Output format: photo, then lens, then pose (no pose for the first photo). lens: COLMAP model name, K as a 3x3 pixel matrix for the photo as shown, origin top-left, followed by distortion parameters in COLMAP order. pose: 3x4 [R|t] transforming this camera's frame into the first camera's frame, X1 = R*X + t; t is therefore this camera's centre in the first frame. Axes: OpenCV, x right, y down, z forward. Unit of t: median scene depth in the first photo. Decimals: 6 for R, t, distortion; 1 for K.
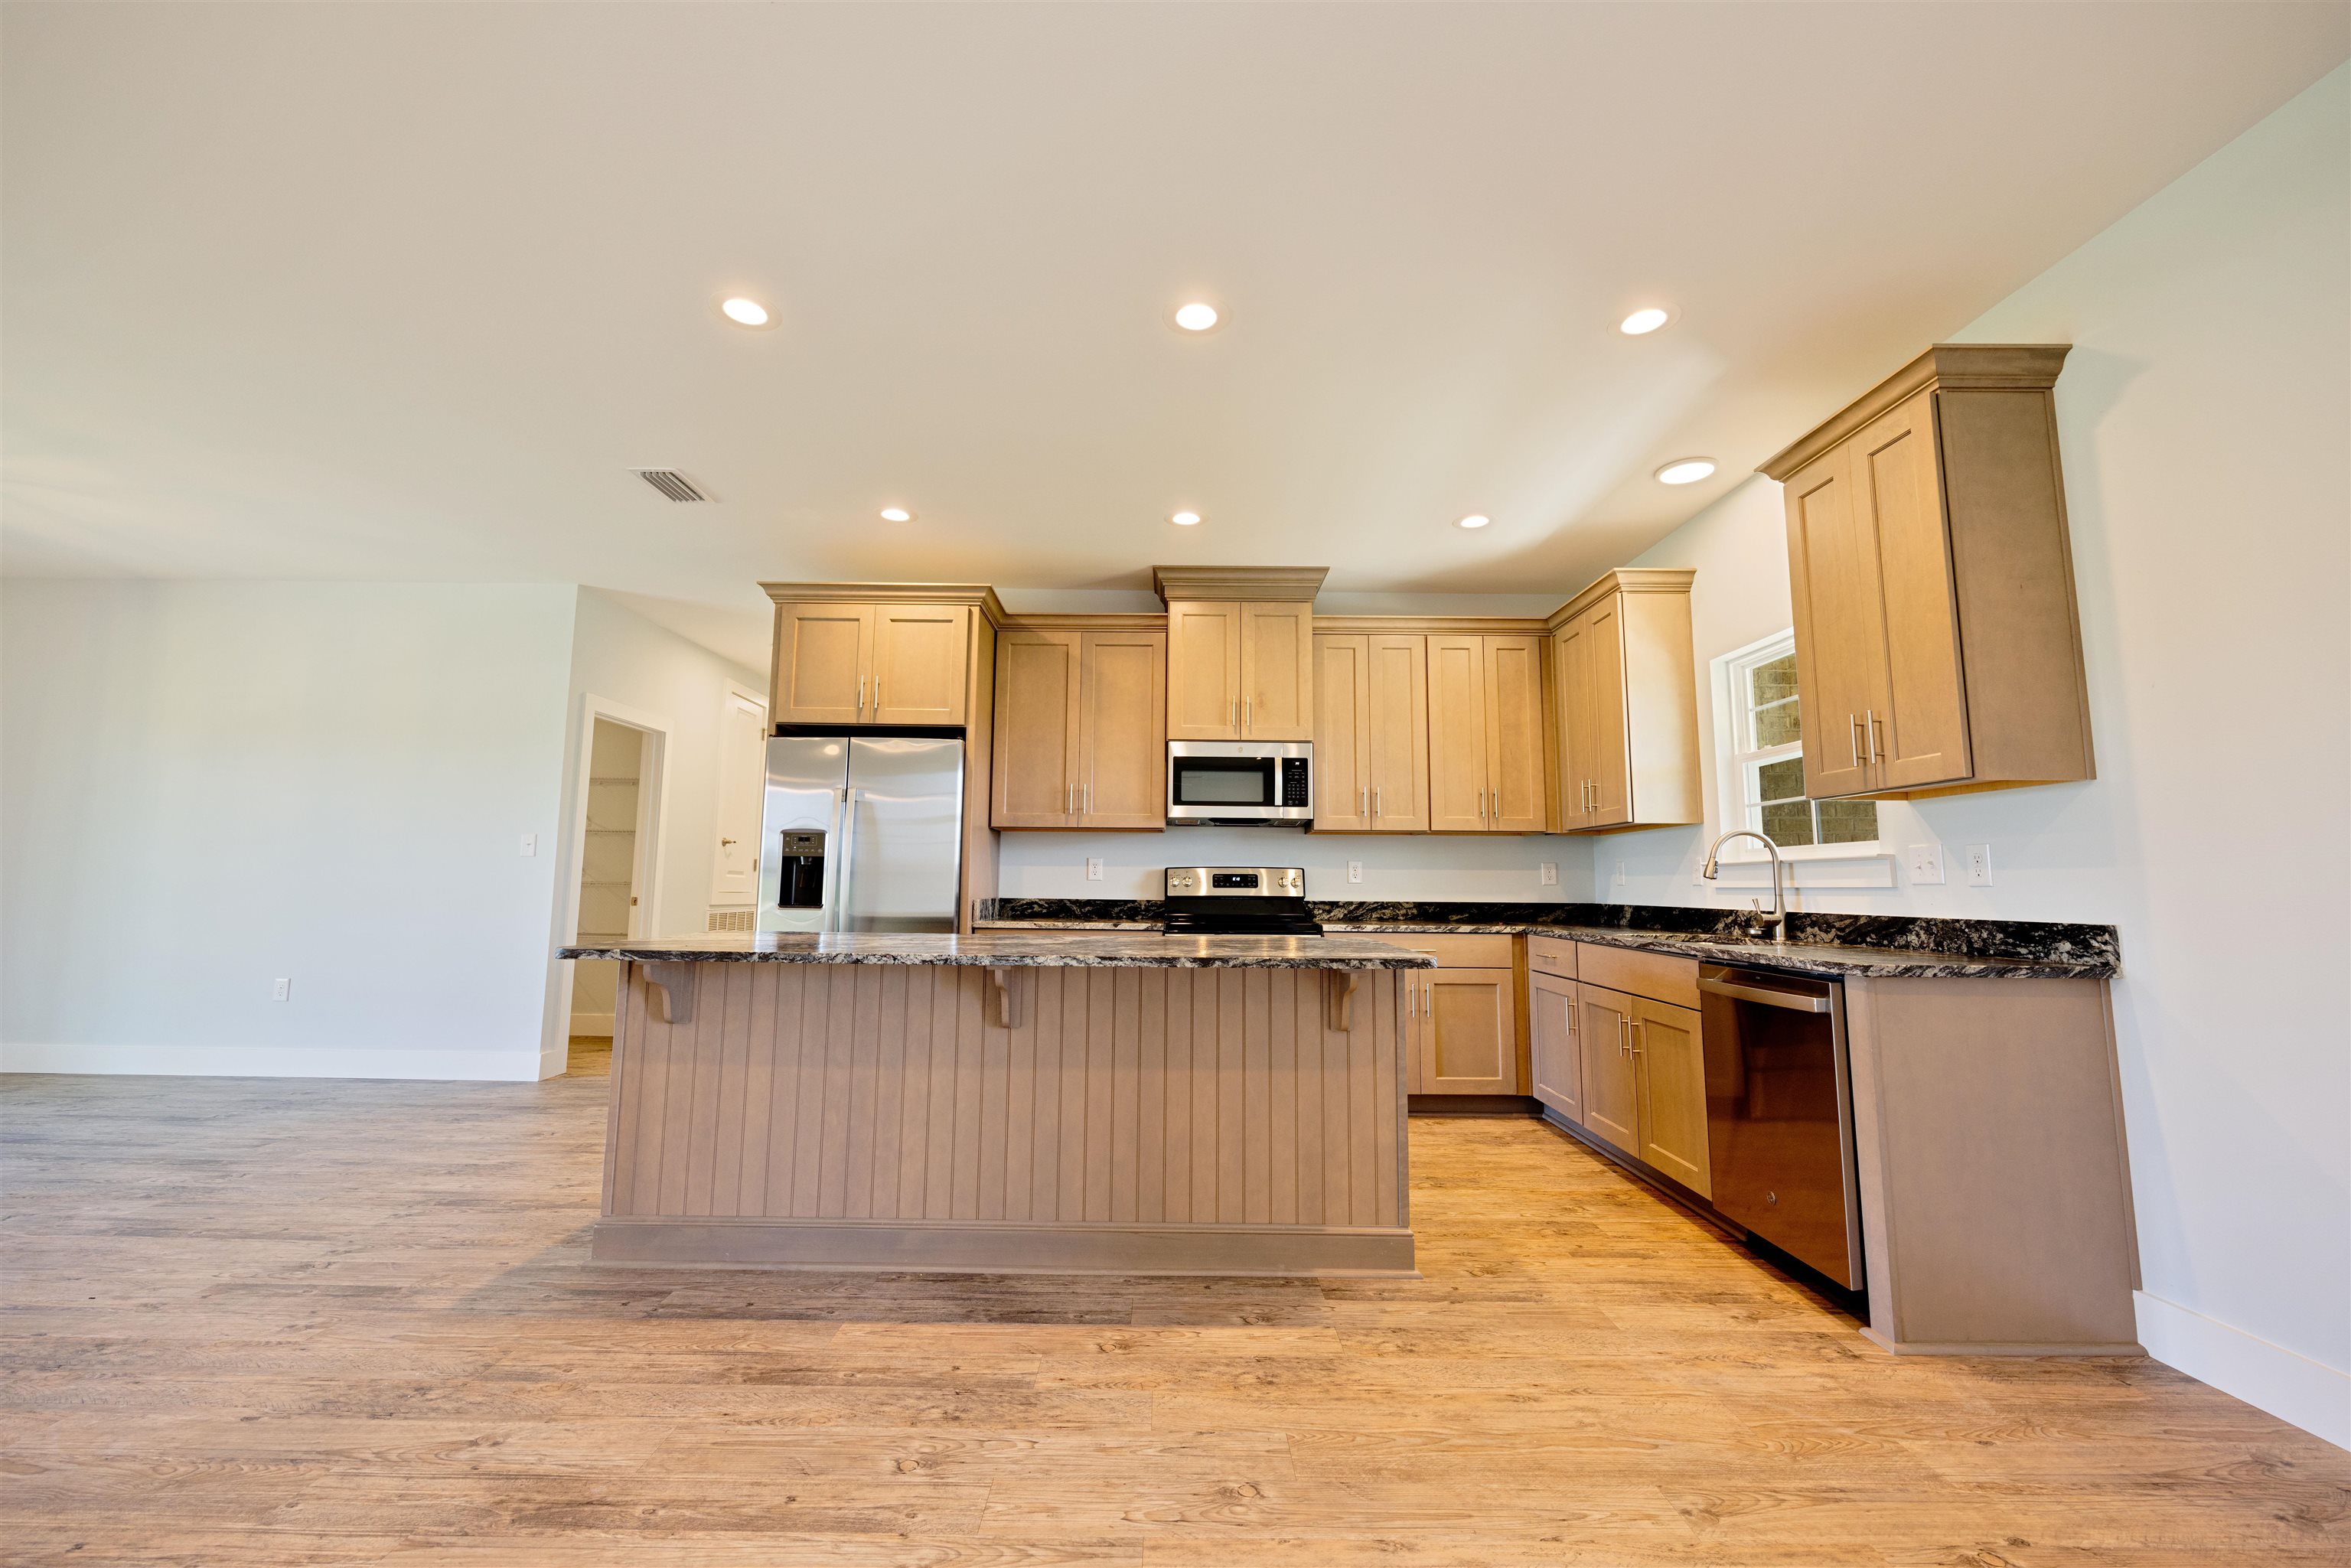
lens RADIAL K [[934.4, 0, 1166.8], [0, 934.4, 772.0], [0, 0, 1]] dist [-0.006171, 0.000419]
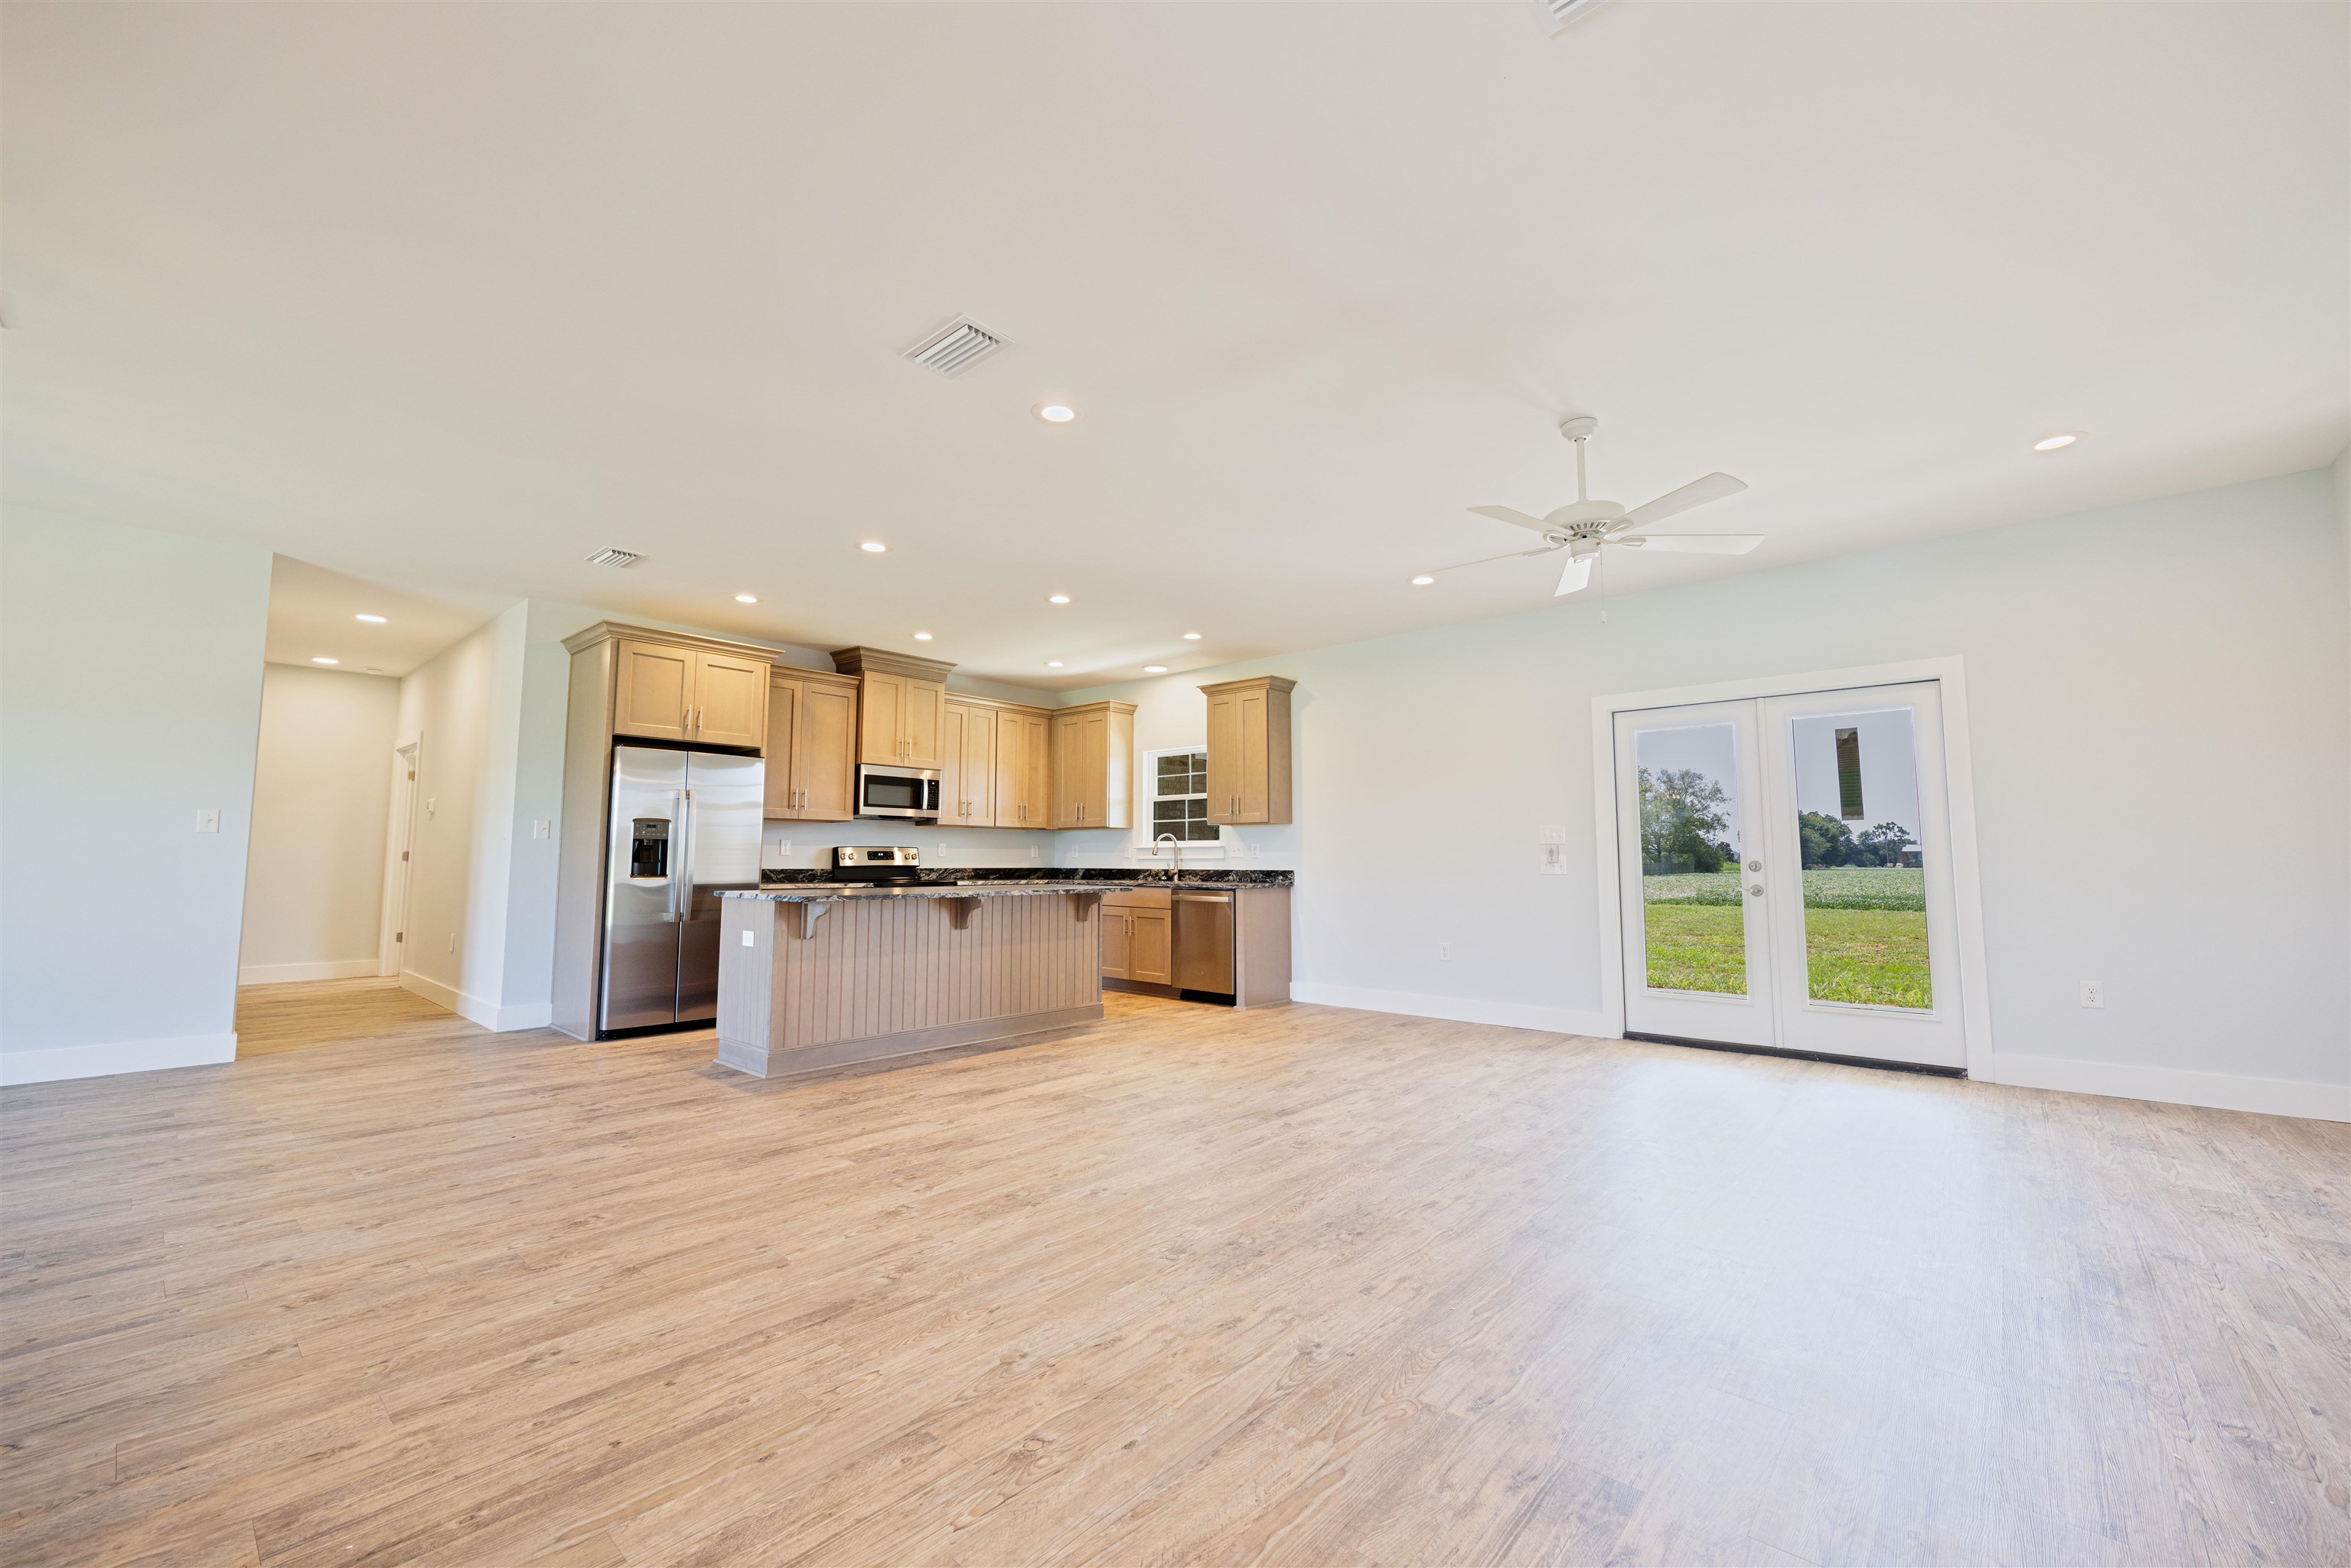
lens RADIAL K [[934.4, 0, 1171.3], [0, 934.4, 775.9], [0, 0, 1]] dist [-0.006171, 0.000419]
pose [[0.661089, 0.060792, 0.747841, -1.423521], [-0.086848, 0.996213, -0.004209, -0.091159], [-0.745264, -0.062166, 0.663865, -0.675919]]
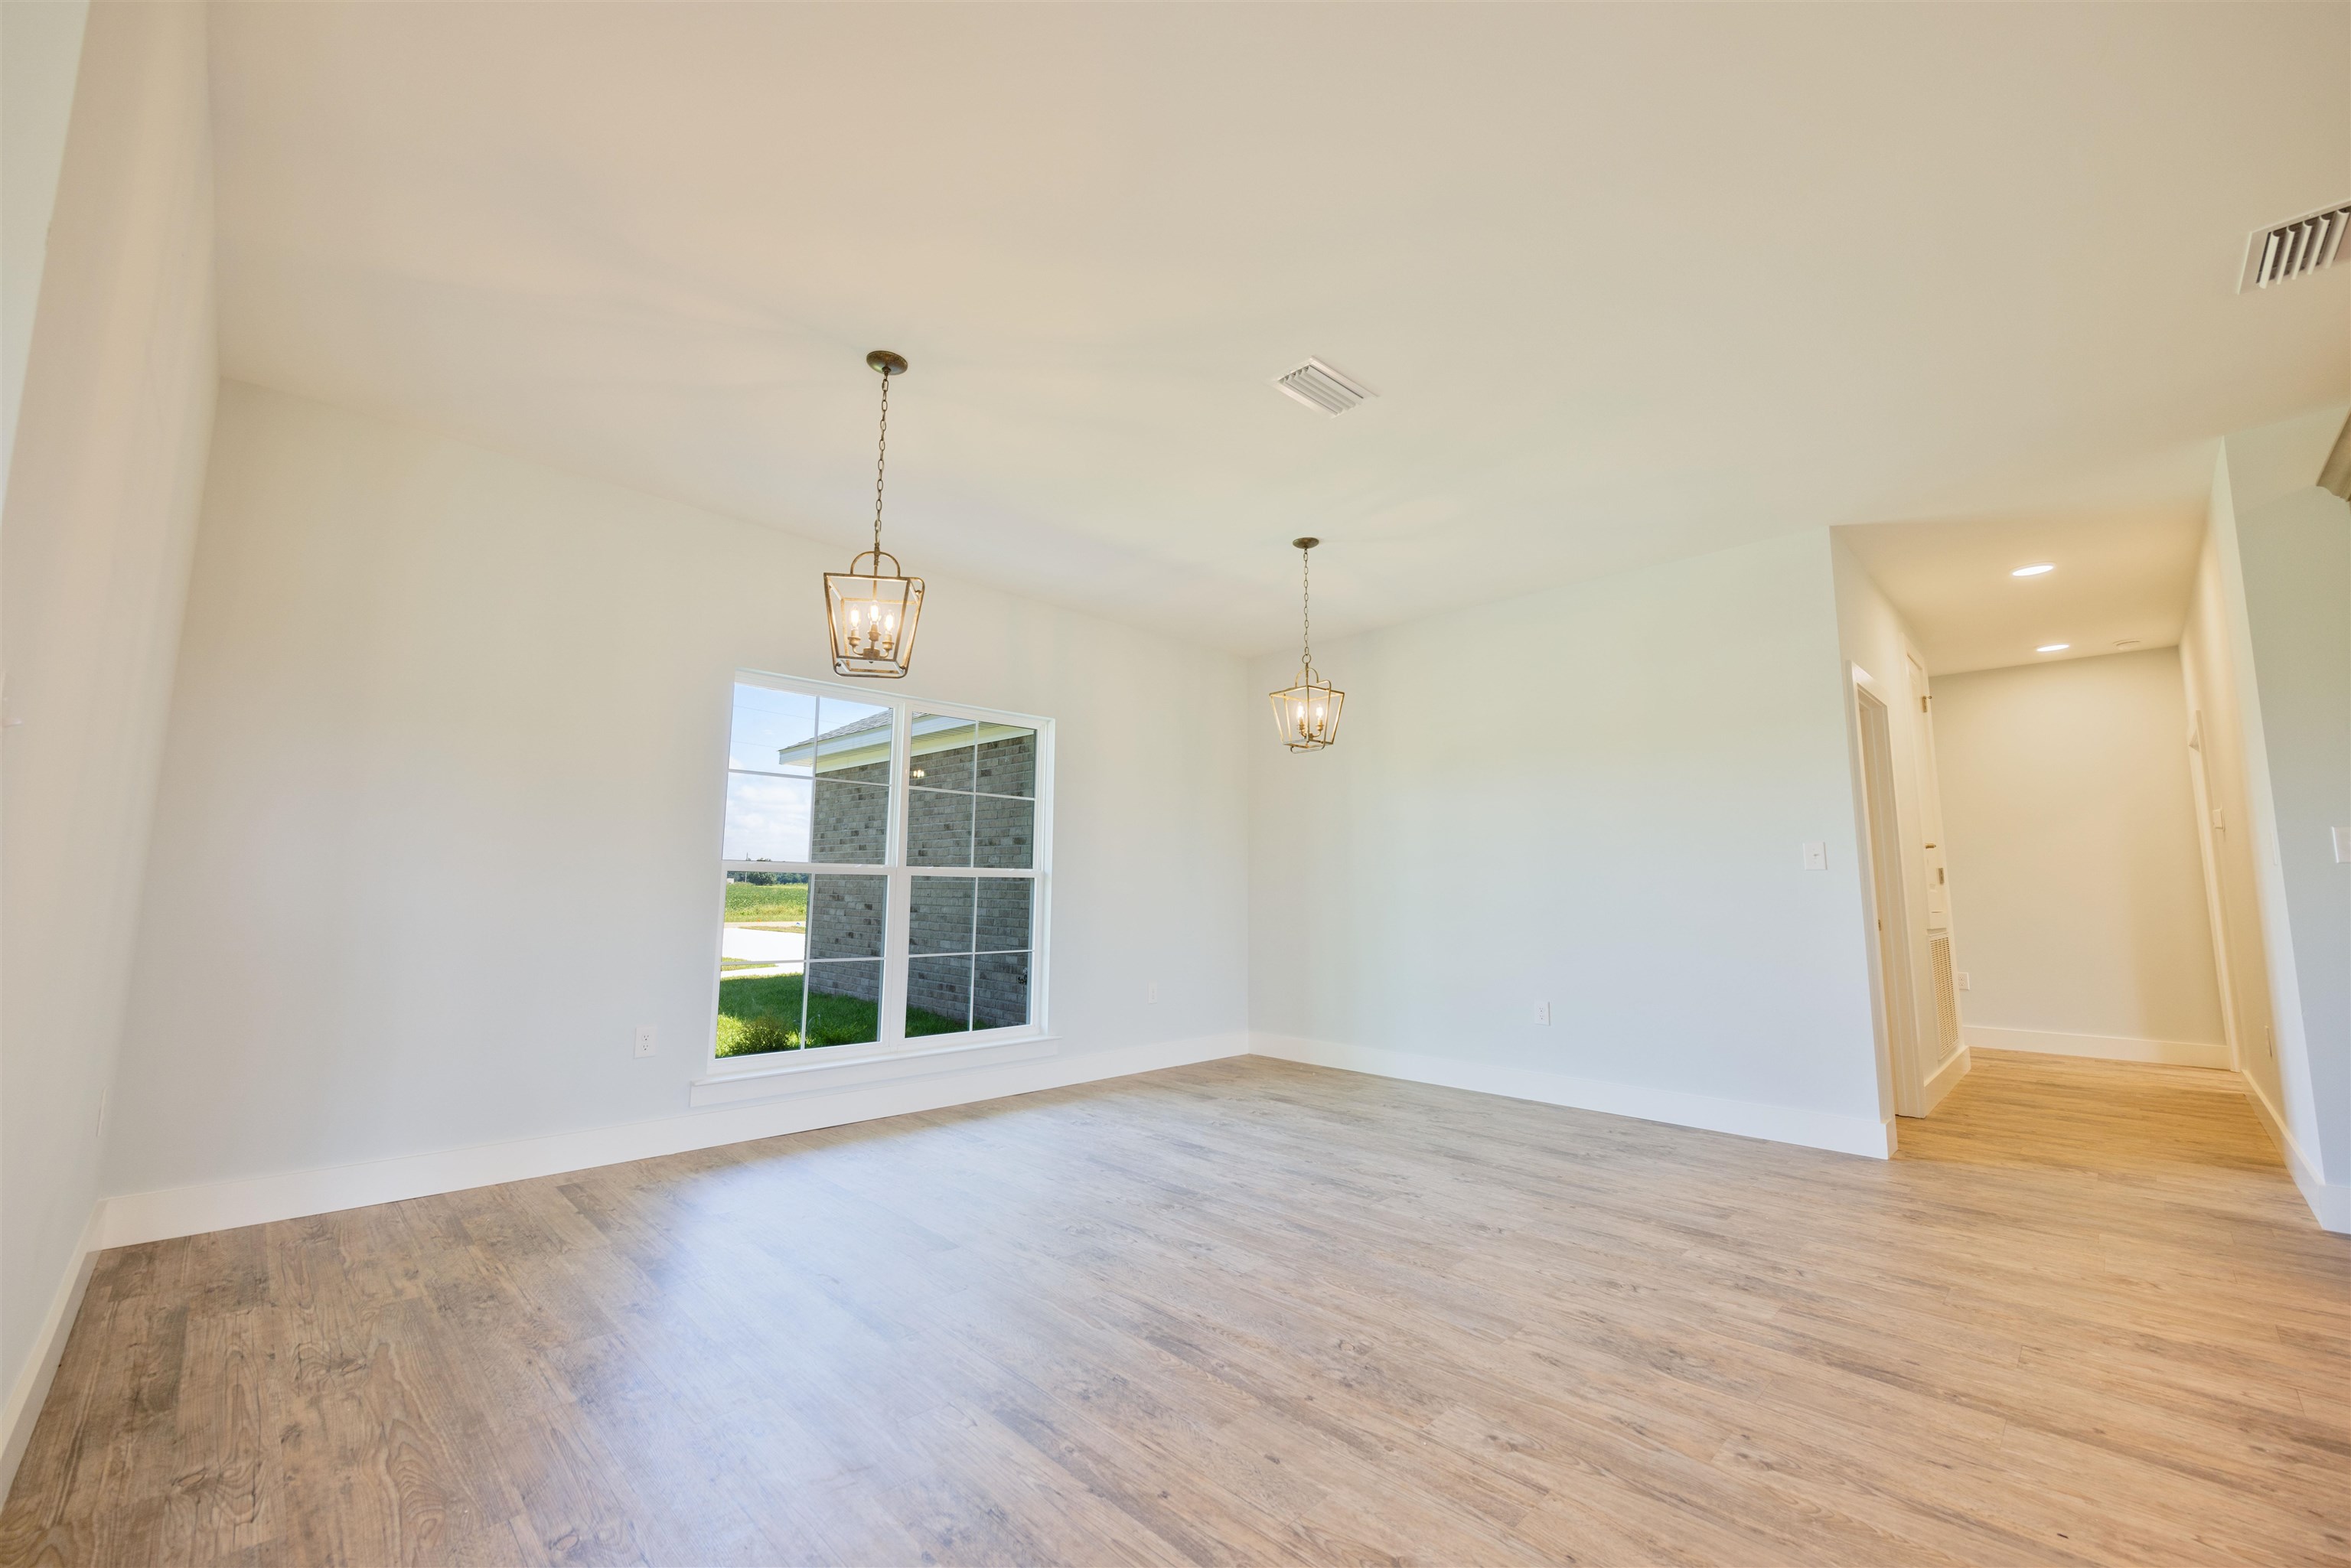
lens RADIAL K [[934.4, 0, 1169.7], [0, 934.4, 777.5], [0, 0, 1]] dist [-0.006171, 0.000419]
pose [[0.701074, -0.091893, -0.707142, -0.956068], [0.085678, 0.995333, -0.044401, 0.000135], [0.707922, -0.029459, 0.705676, 0.079776]]
